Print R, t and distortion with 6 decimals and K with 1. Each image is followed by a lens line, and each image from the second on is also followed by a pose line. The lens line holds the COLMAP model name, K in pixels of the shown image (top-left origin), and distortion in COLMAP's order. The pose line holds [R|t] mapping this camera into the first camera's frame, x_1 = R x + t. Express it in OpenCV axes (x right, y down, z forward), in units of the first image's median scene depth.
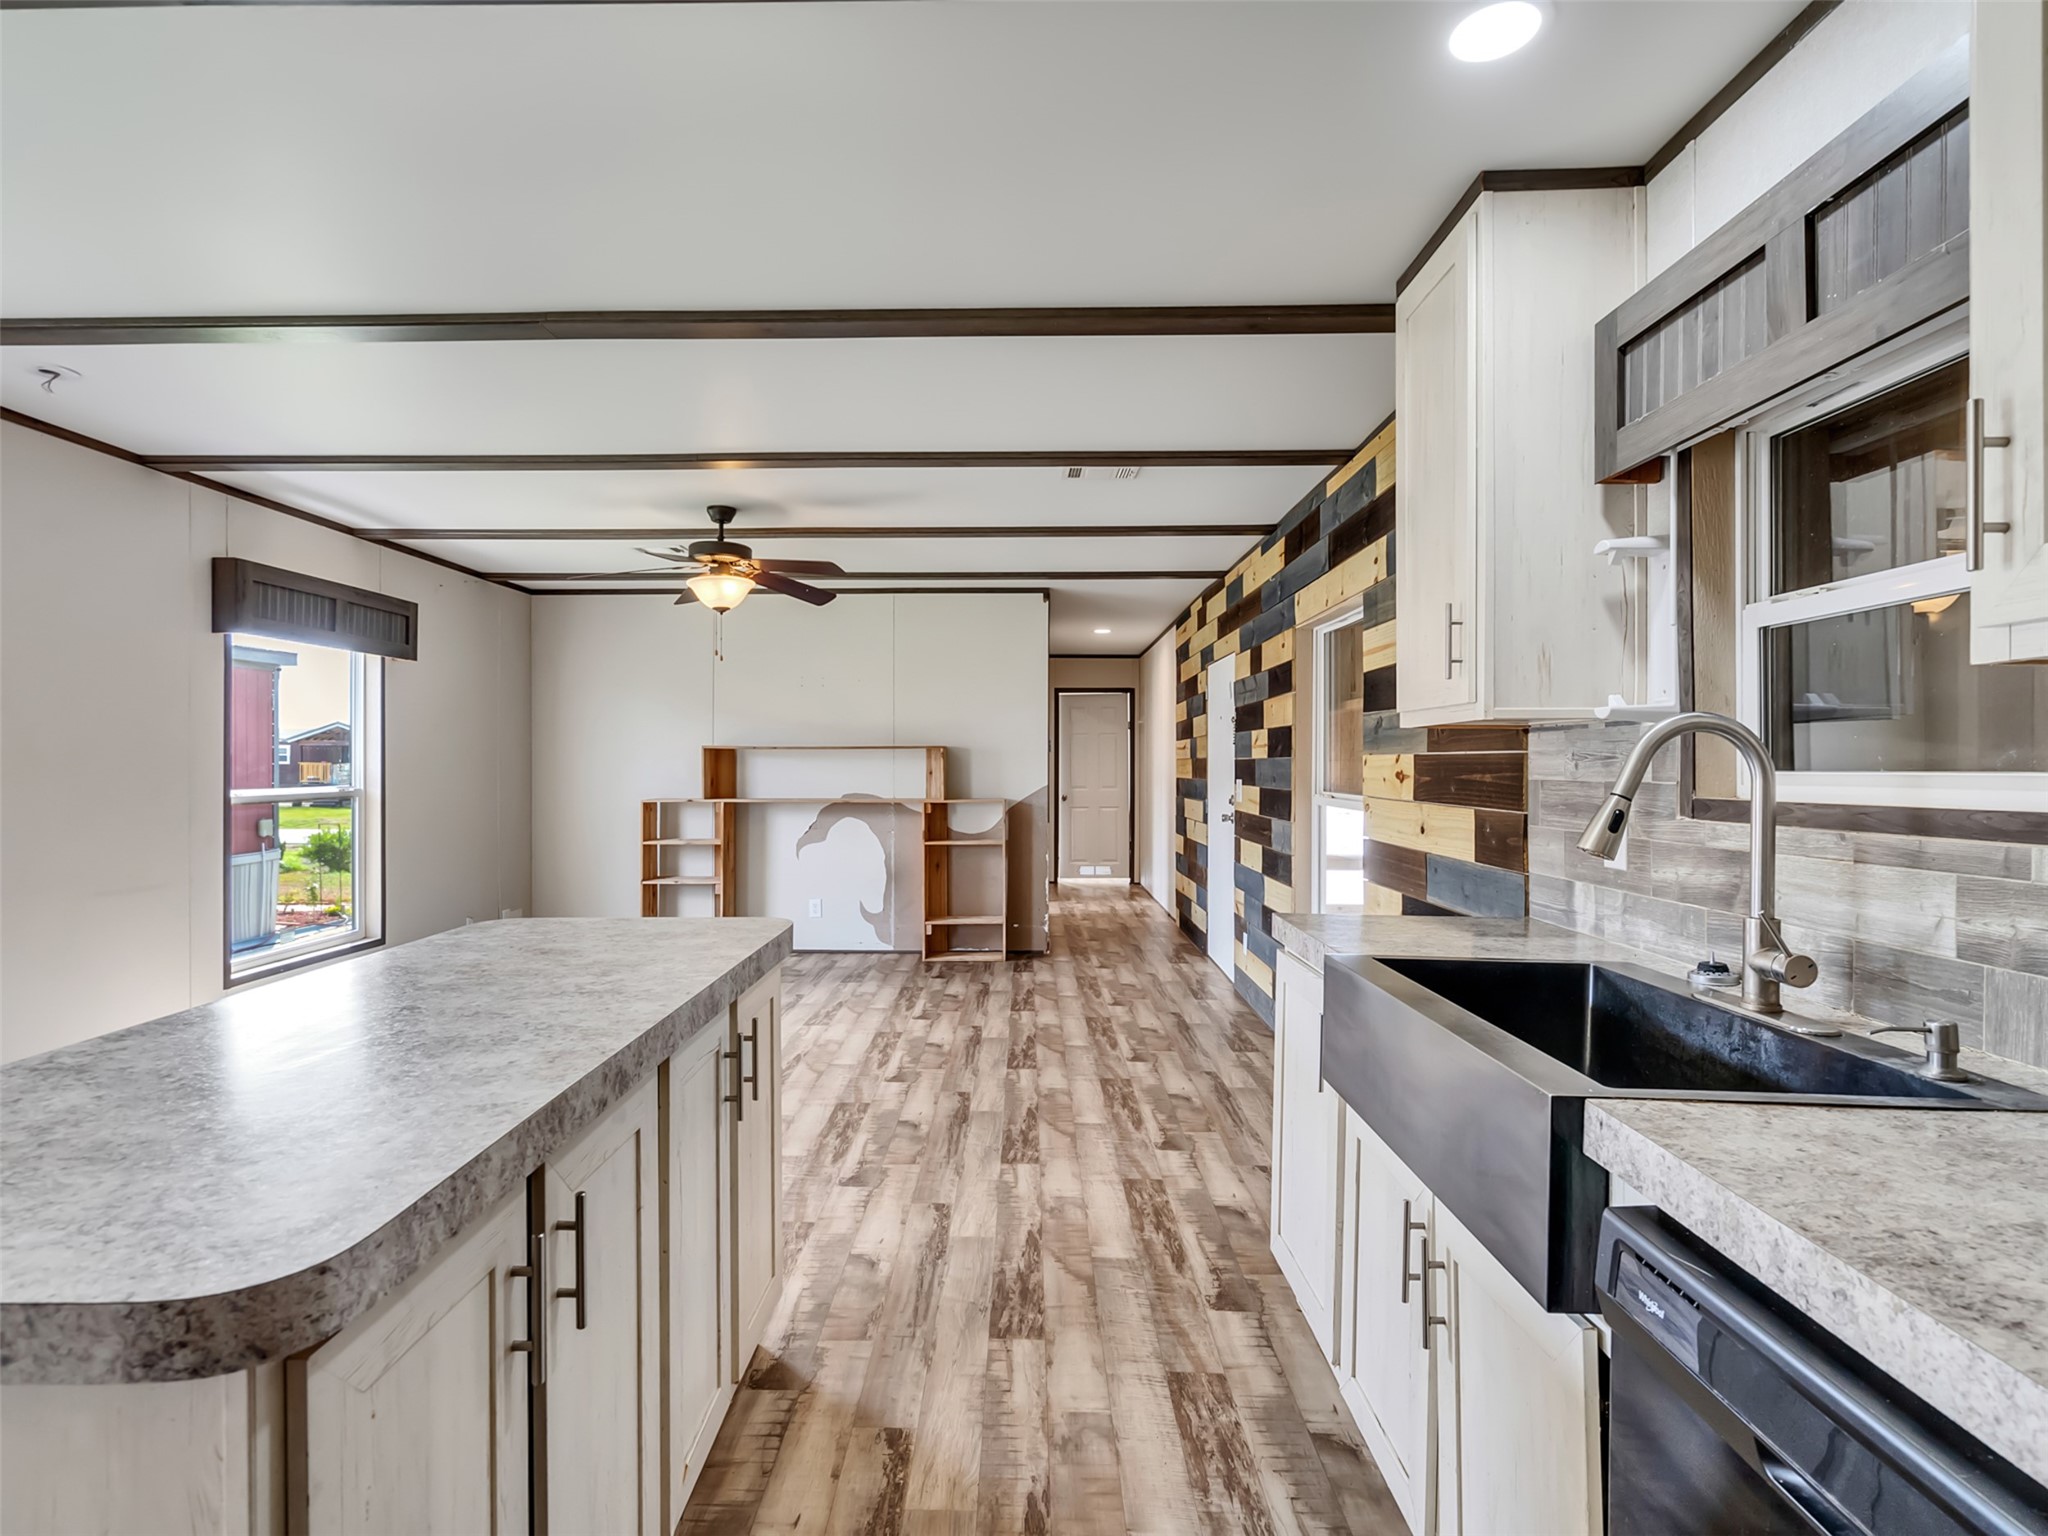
lens RADIAL K [[1049.1, 0, 1009.0], [0, 1049.1, 768.7], [0, 0, 1]] dist [-0.010607, 0.007151]
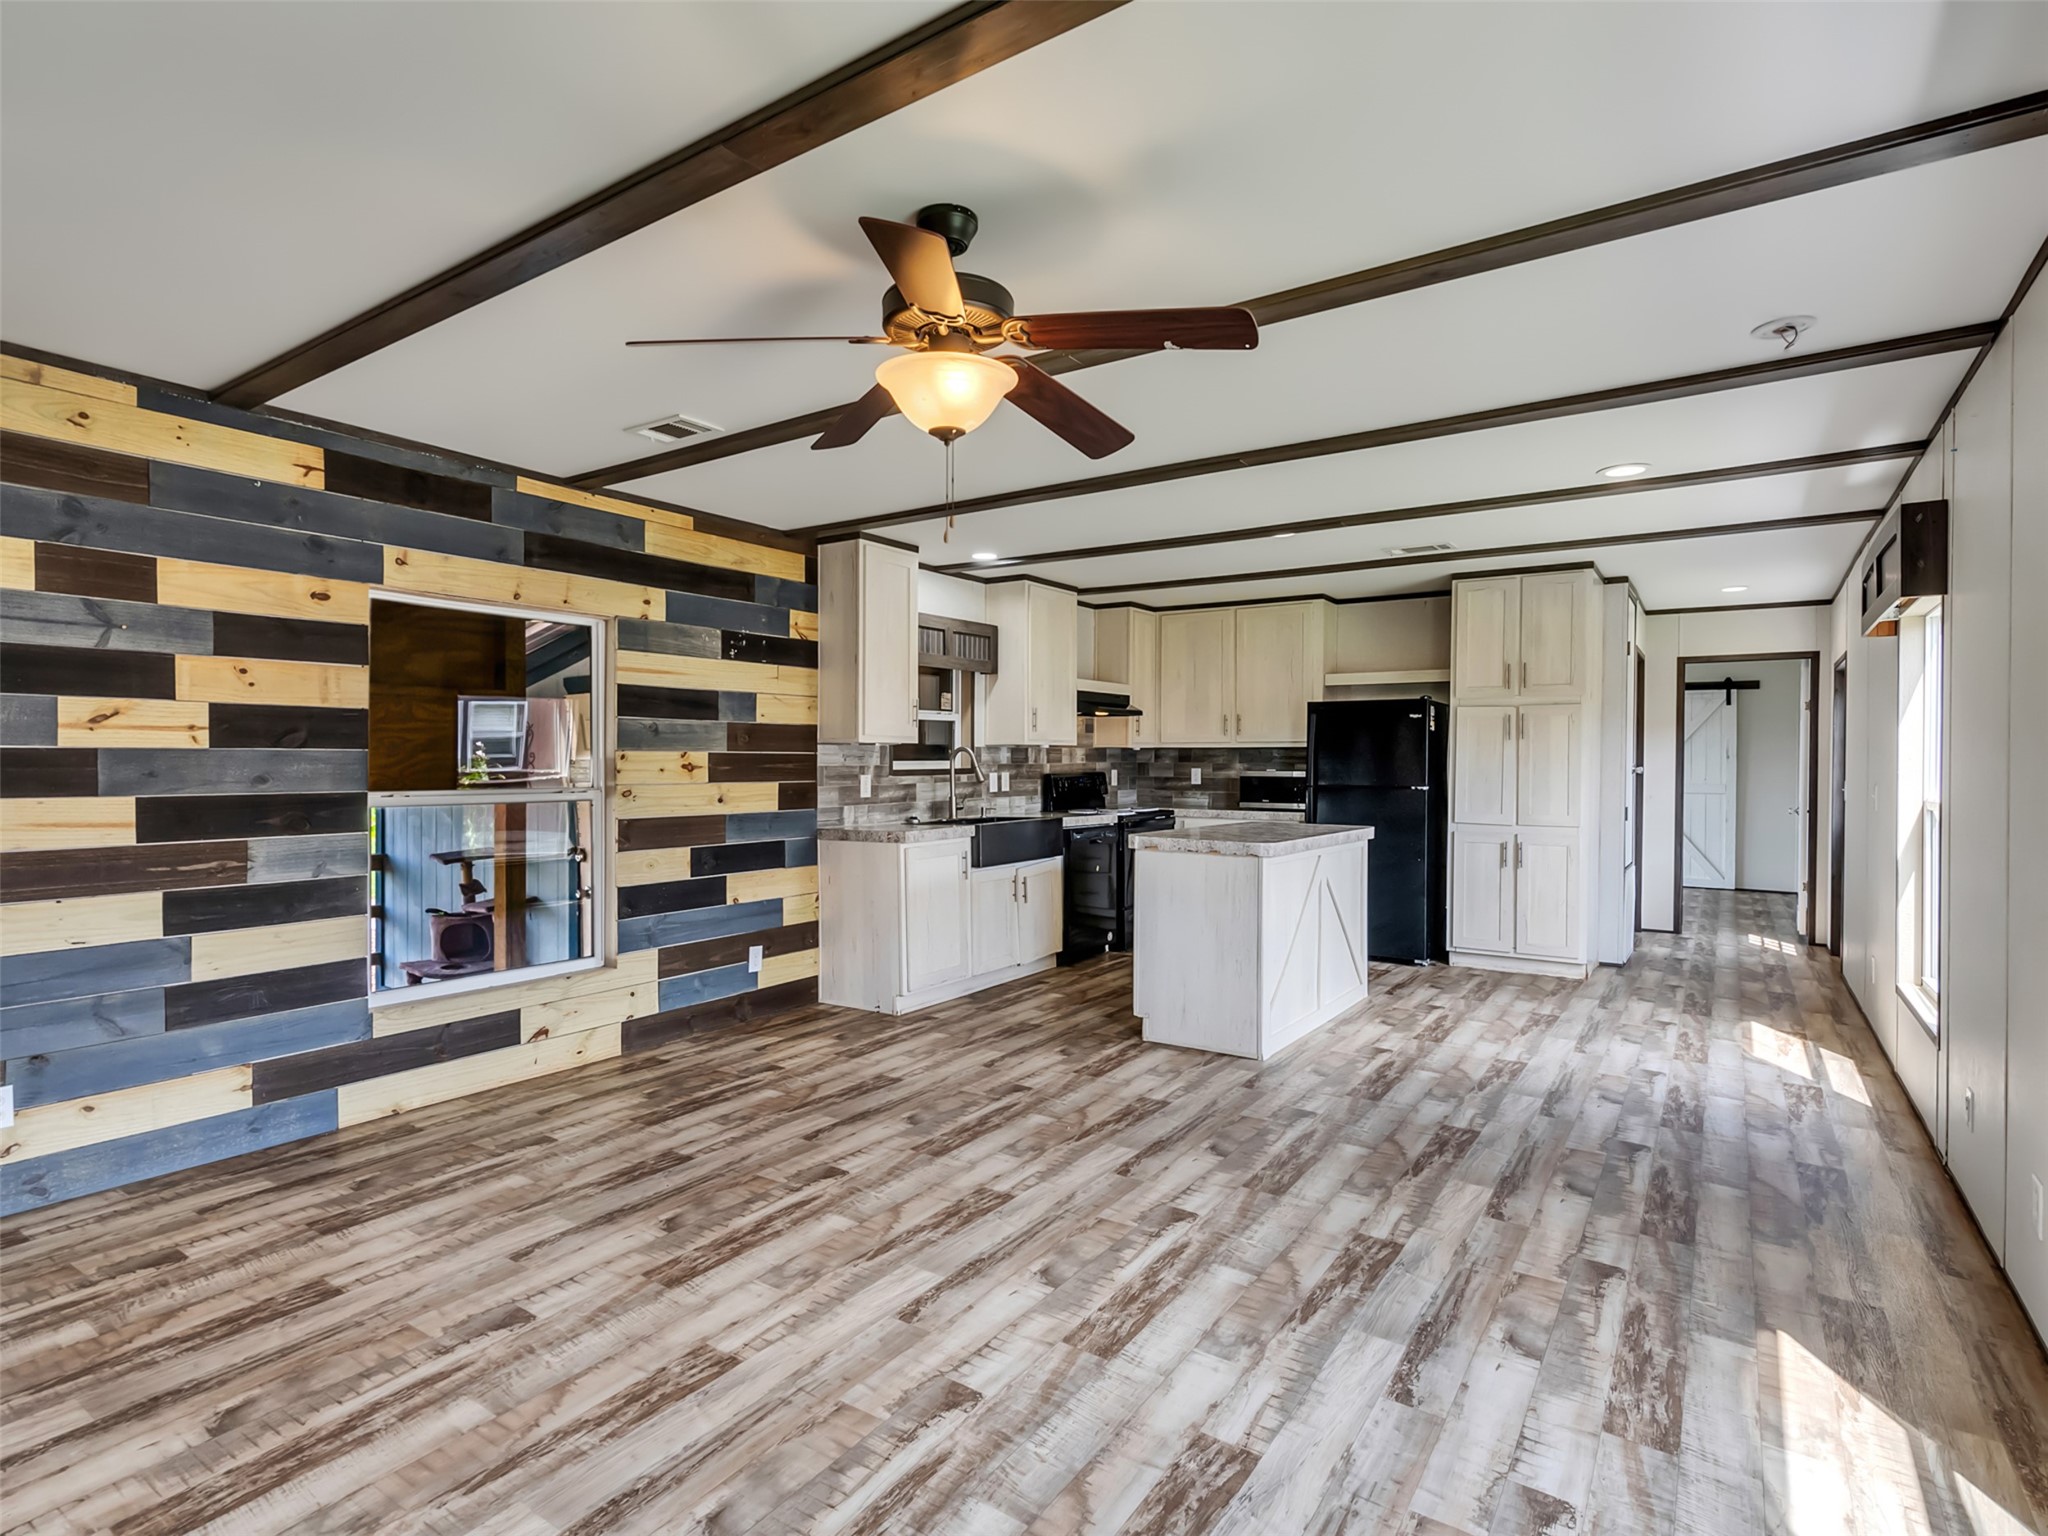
lens RADIAL K [[1049.1, 0, 1009.0], [0, 1049.1, 768.7], [0, 0, 1]] dist [-0.010607, 0.007151]
pose [[-0.832840, -0.008378, 0.553450, -1.302835], [-0.000741, 0.999901, 0.014022, -0.018450], [-0.553513, 0.011268, -0.832764, 3.206907]]
